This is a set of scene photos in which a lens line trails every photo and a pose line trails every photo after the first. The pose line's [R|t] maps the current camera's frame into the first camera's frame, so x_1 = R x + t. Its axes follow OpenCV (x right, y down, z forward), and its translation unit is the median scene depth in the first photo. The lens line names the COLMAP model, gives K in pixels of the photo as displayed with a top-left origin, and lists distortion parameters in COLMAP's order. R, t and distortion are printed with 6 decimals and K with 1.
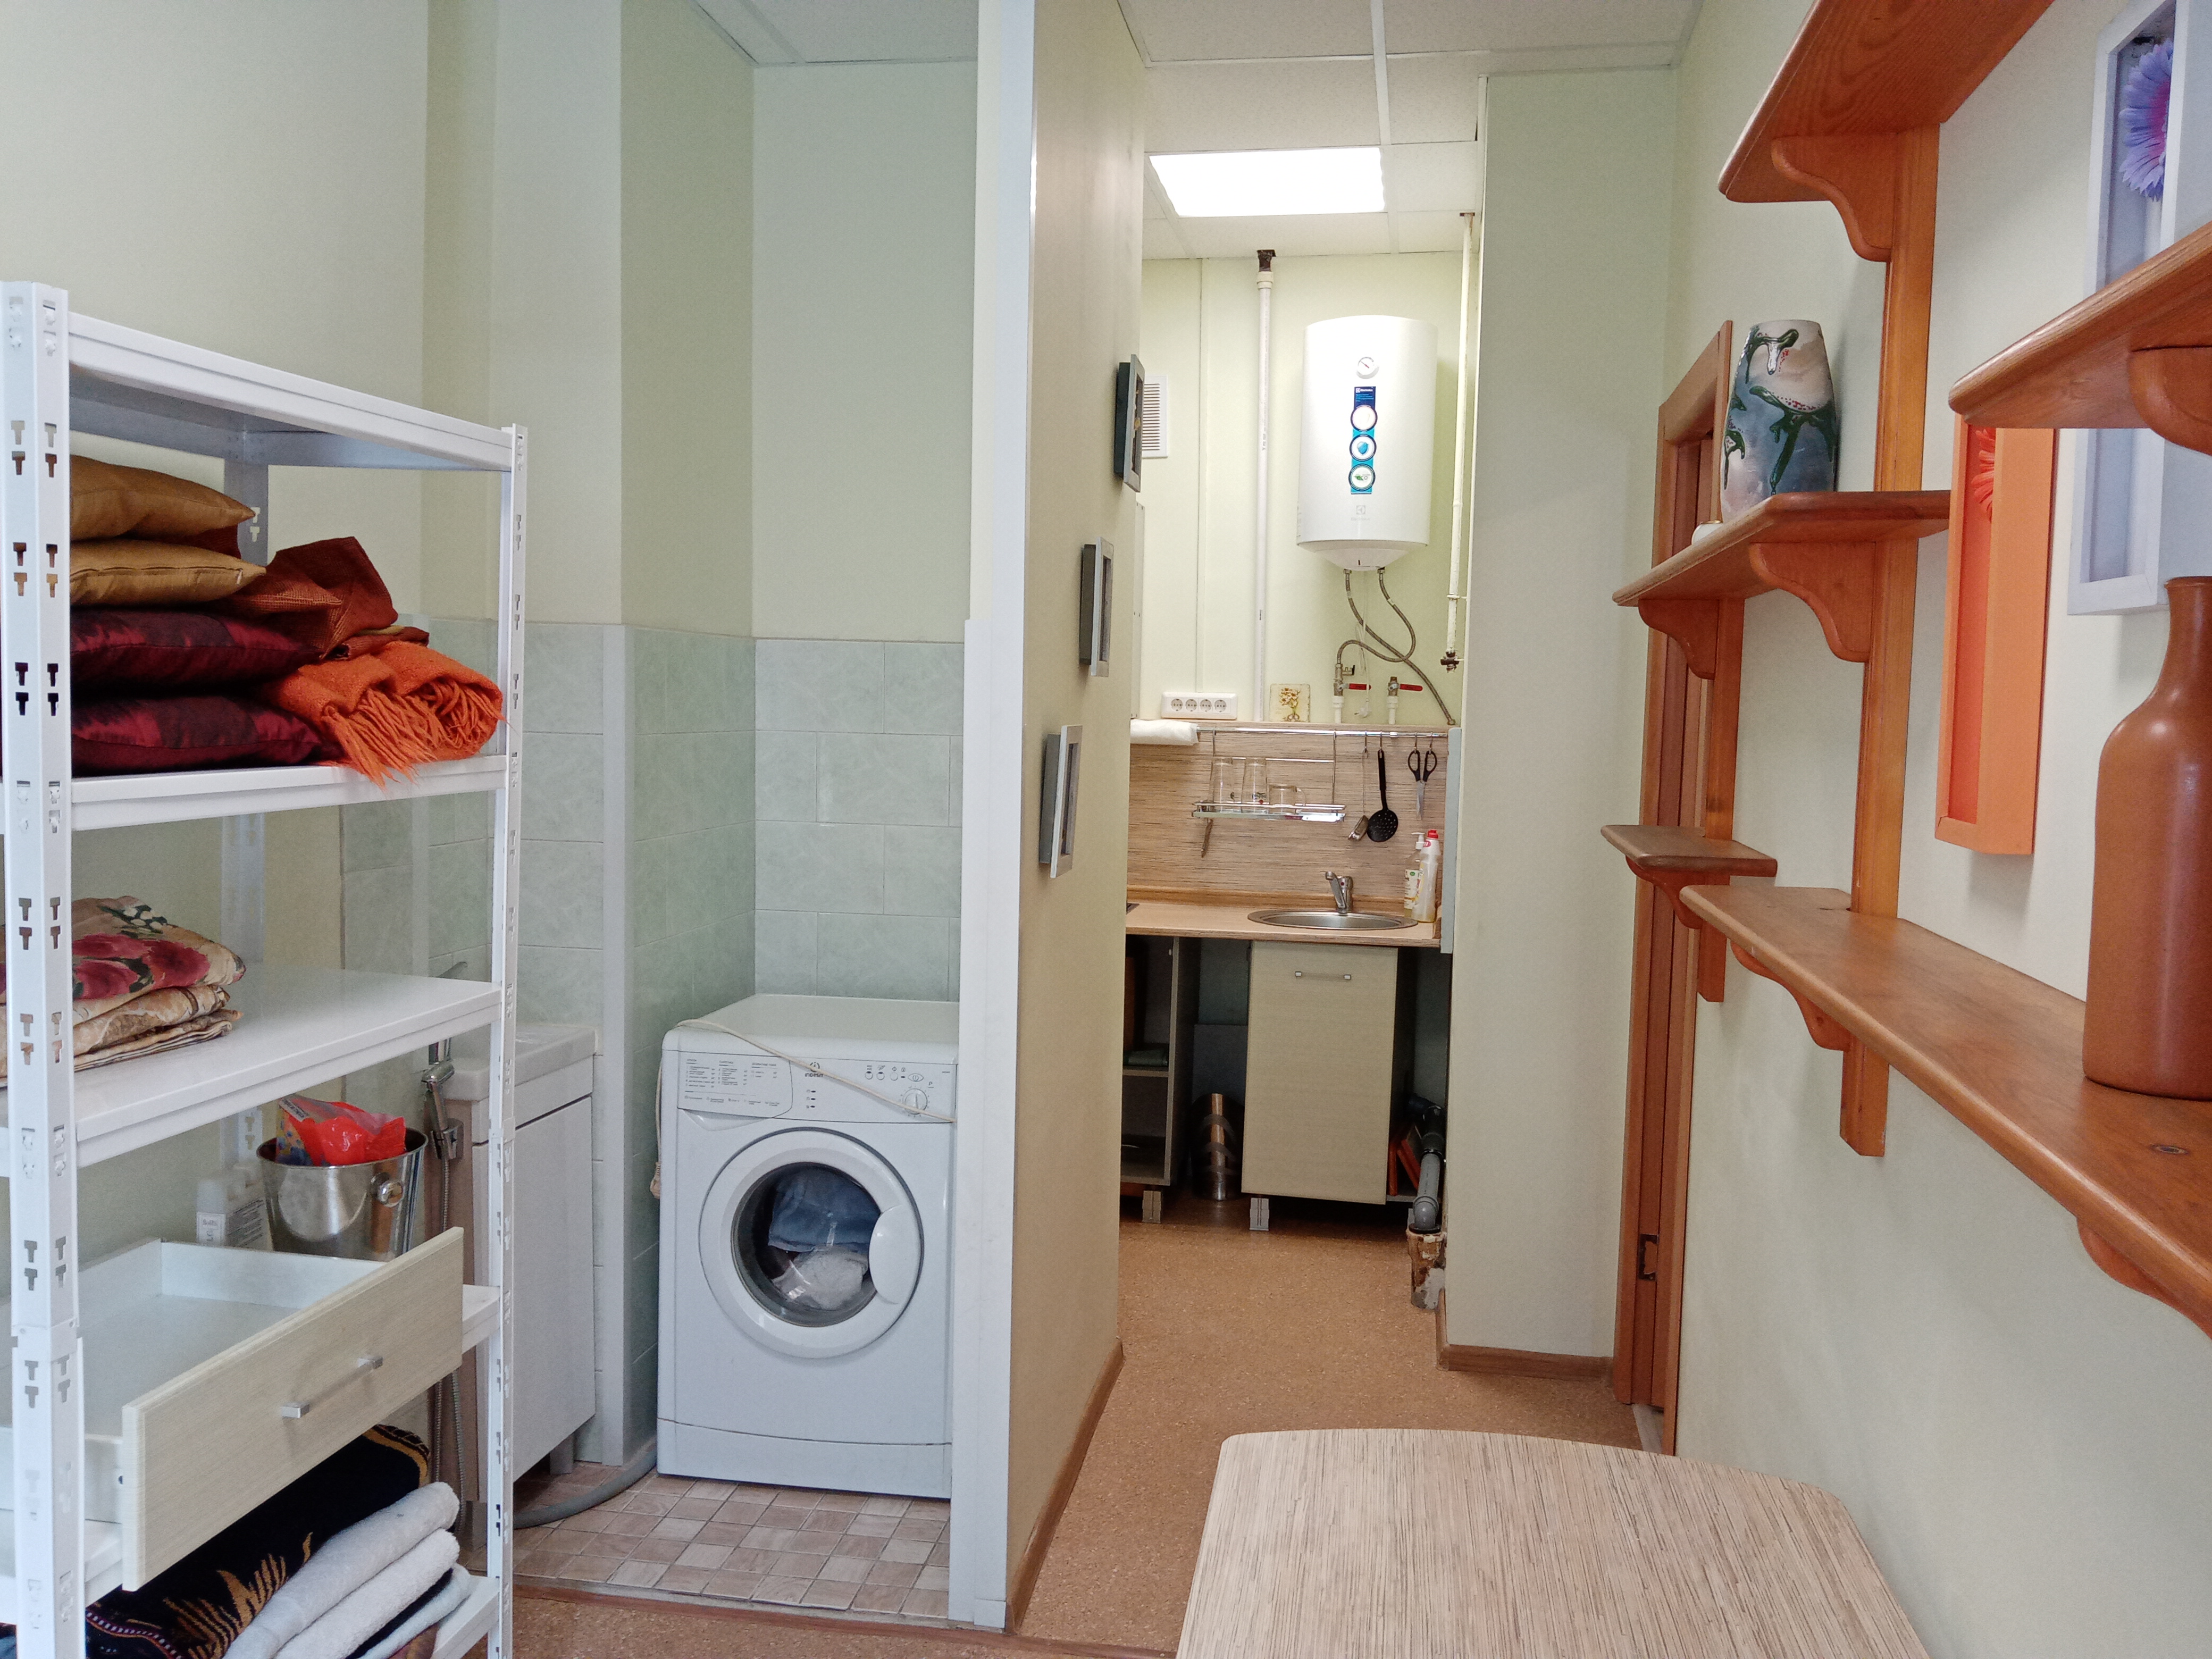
lens RADIAL K [[1749.9, 0, 1099.4], [0, 1749.9, 875.2], [0, 0, 1]] dist [0.125083, -0.181320]
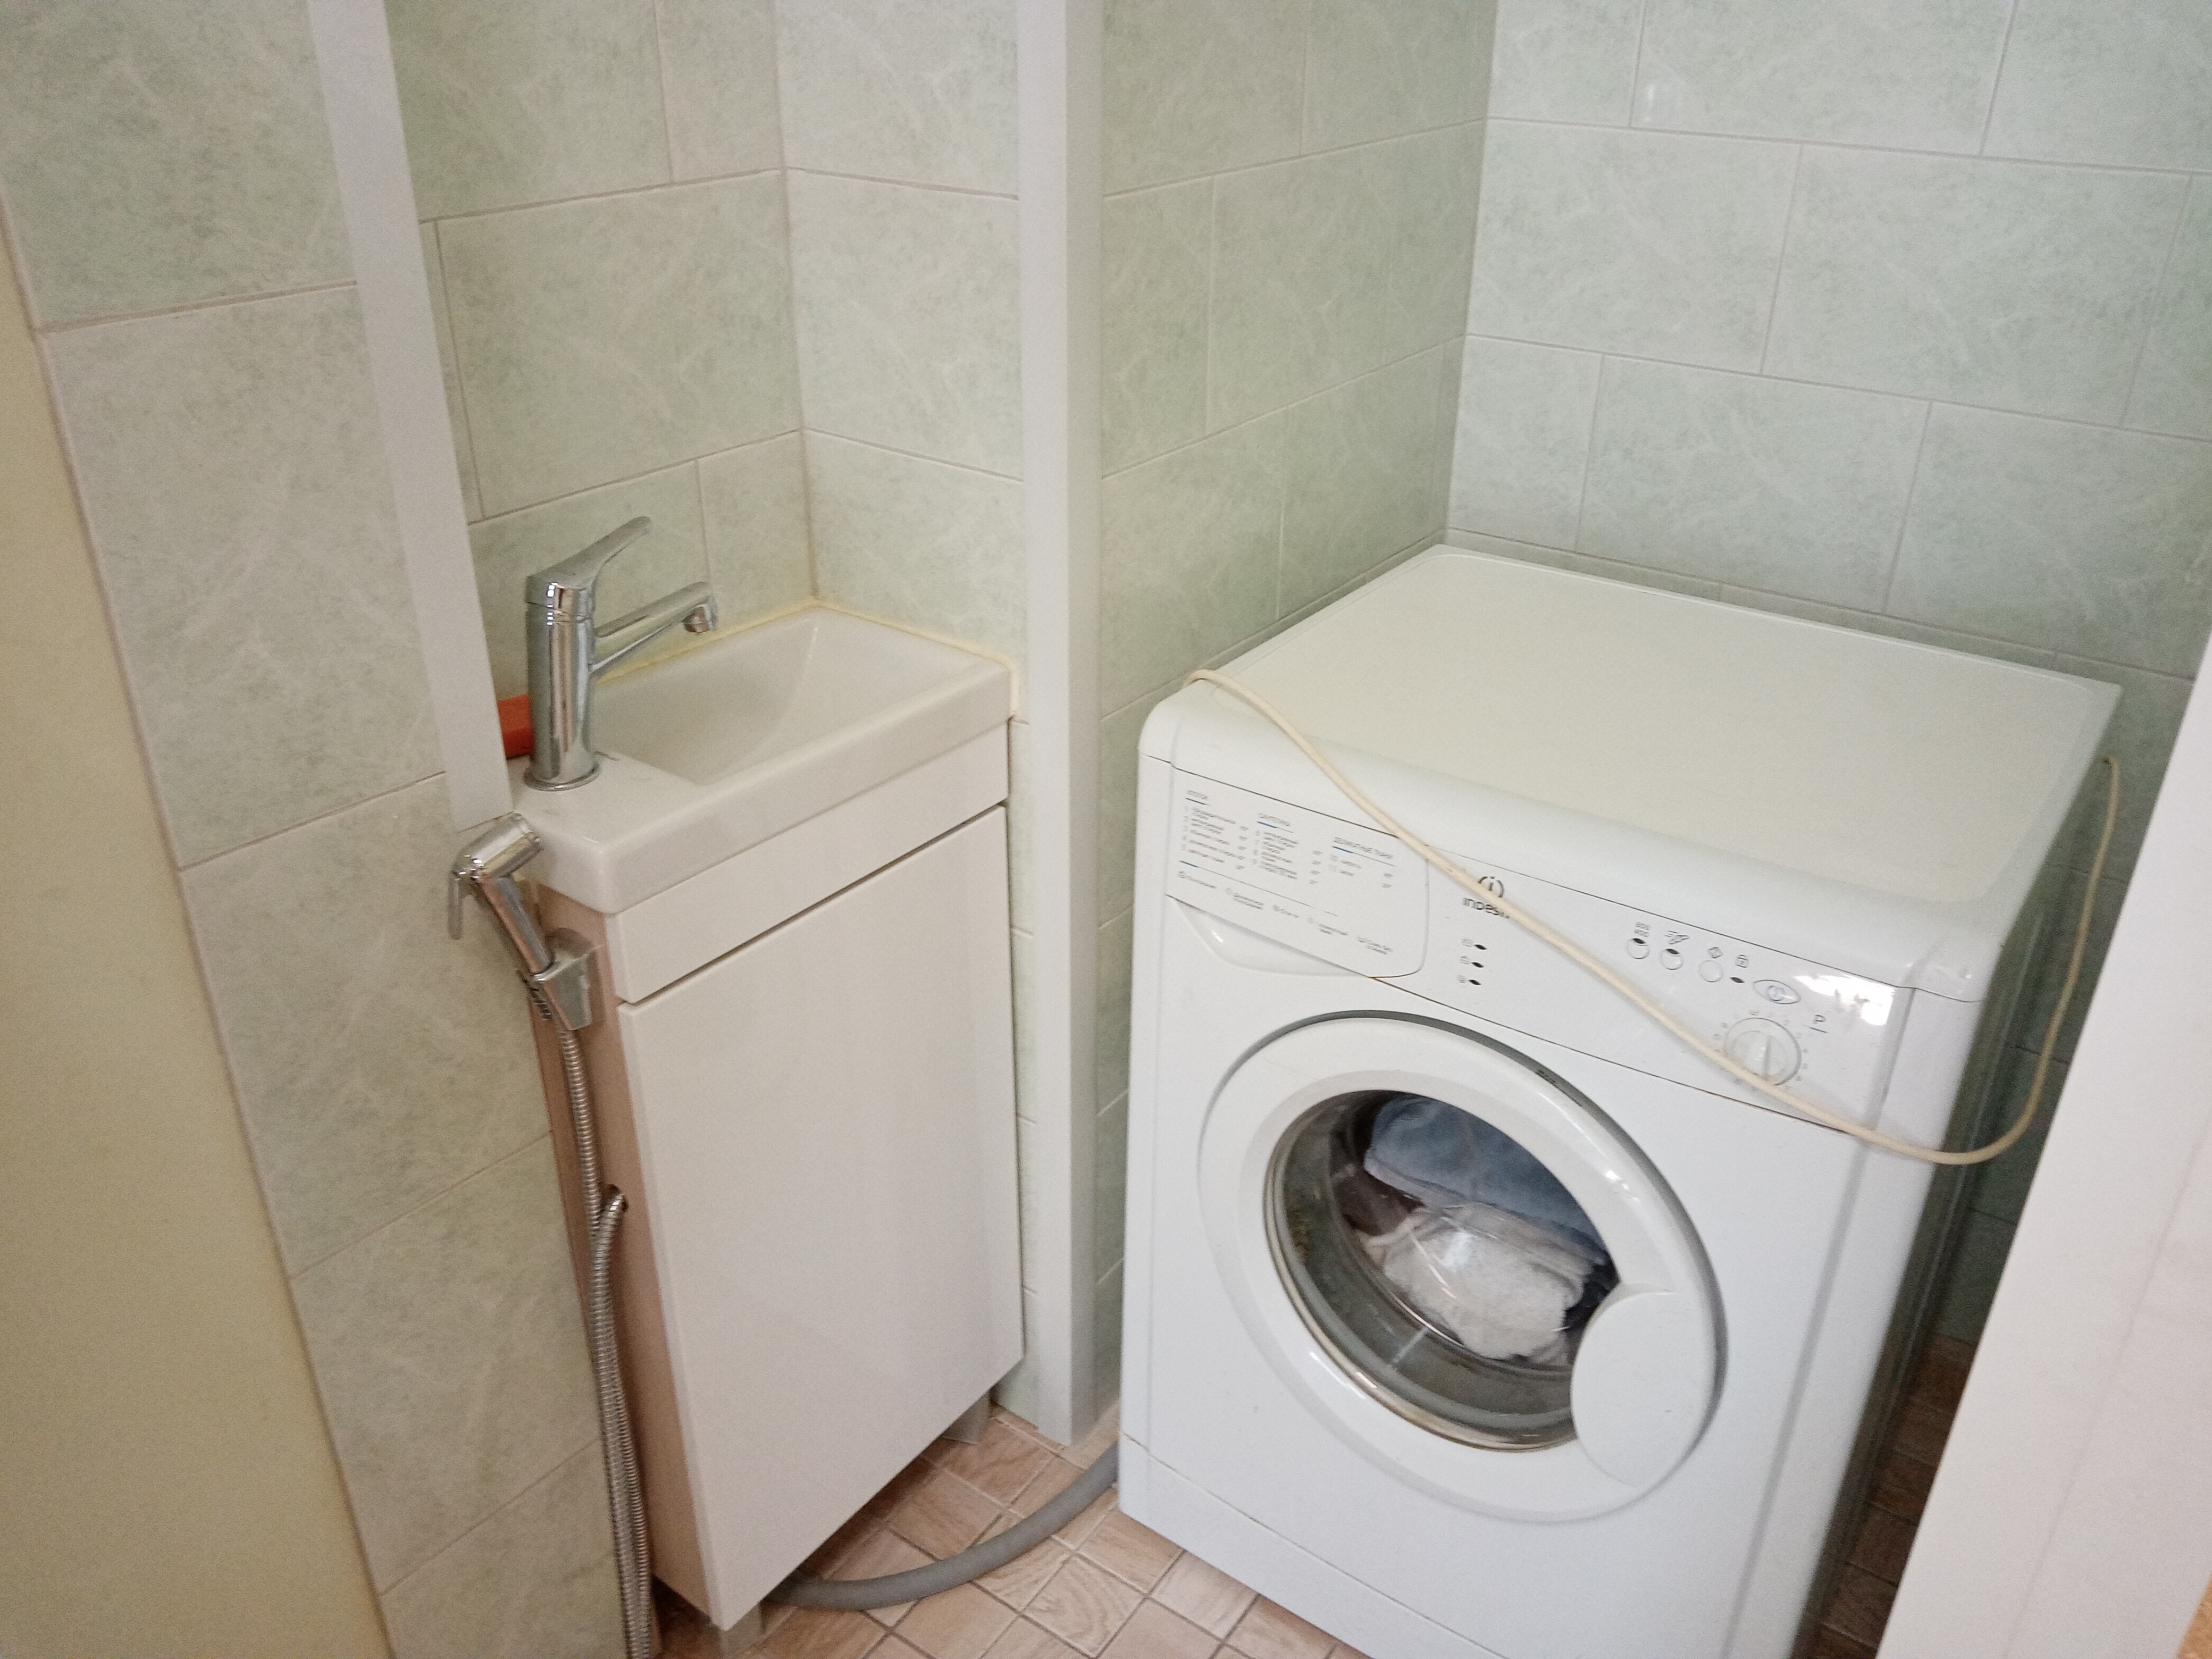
lens RADIAL K [[1755.5, 0, 1119.3], [0, 1755.5, 849.6], [0, 0, 1]] dist [0.094854, -0.184219]
pose [[0.900456, 0.195914, -0.388326, -0.088790], [-0.033809, 0.921638, 0.386576, -0.037433], [0.433631, -0.334966, 0.836518, 0.649153]]
